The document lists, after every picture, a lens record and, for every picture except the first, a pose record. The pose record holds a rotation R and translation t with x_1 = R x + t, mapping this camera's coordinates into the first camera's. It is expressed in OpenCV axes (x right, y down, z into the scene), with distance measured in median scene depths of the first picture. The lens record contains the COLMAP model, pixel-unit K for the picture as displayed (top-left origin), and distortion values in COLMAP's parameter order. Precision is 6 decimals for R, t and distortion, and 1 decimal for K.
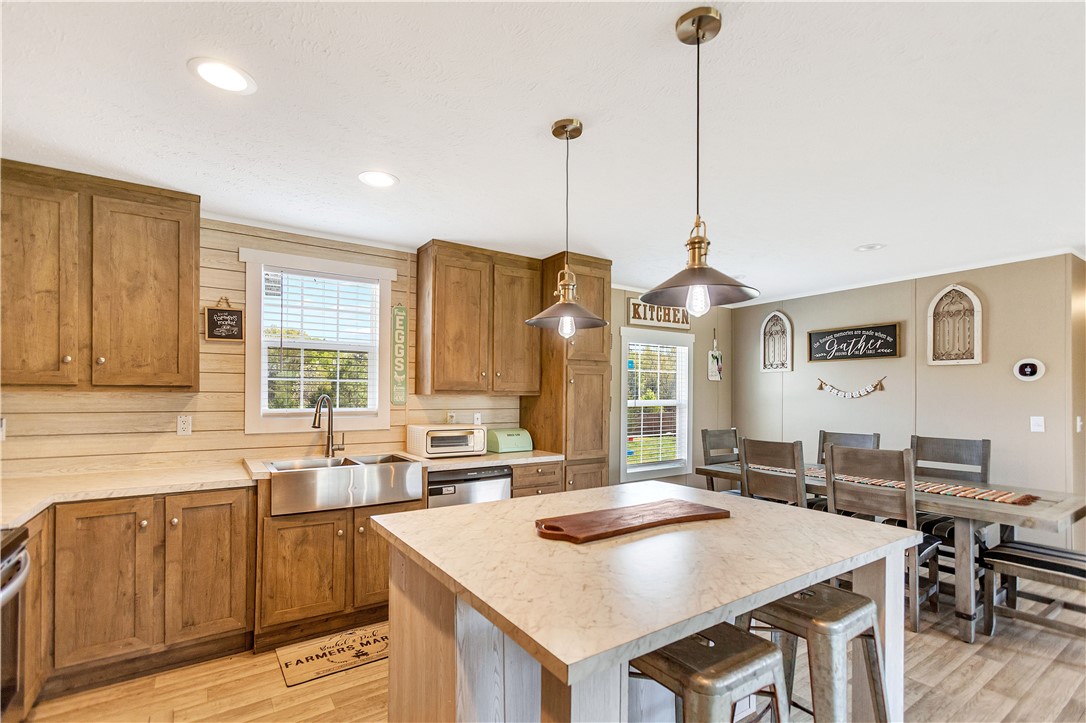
lens RADIAL K [[513.7, 0, 545.2], [0, 513.7, 398.3], [0, 0, 1]] dist [0.001767, 0.019818]
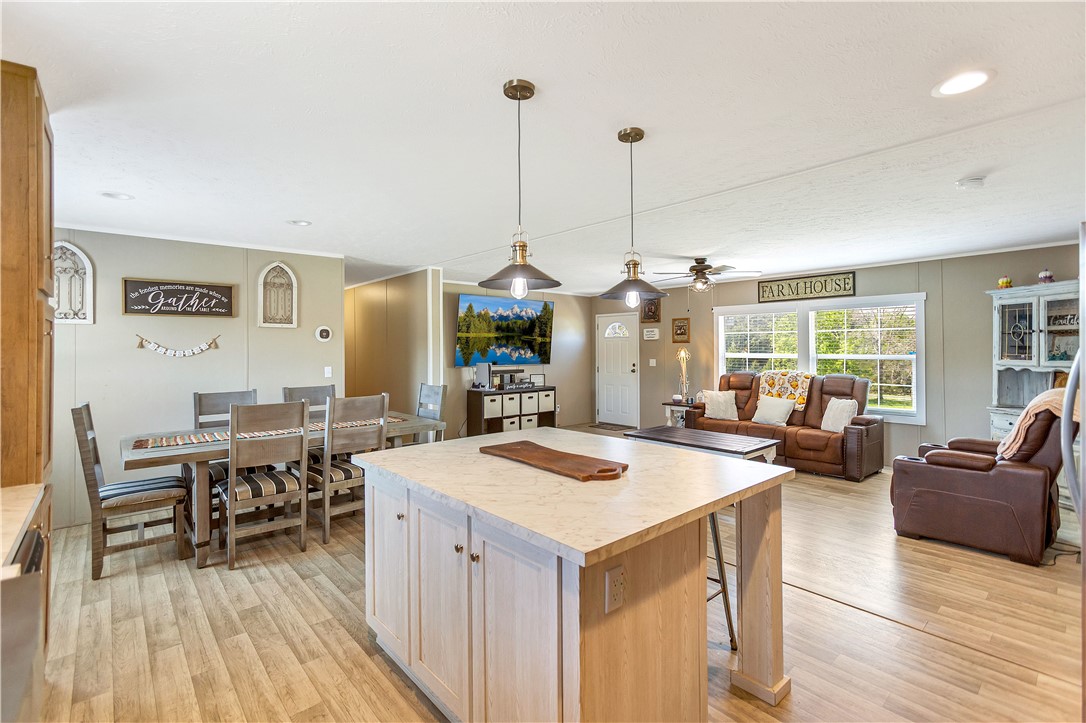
lens RADIAL K [[492.4, 0, 538.2], [0, 492.4, 343.7], [0, 0, 1]] dist [0.037742, 0.000110]
pose [[-0.097271, 0.005162, 0.995245, -0.391476], [0.012819, 0.999910, -0.003933, -0.012681], [-0.995175, 0.012375, -0.097329, 0.454617]]
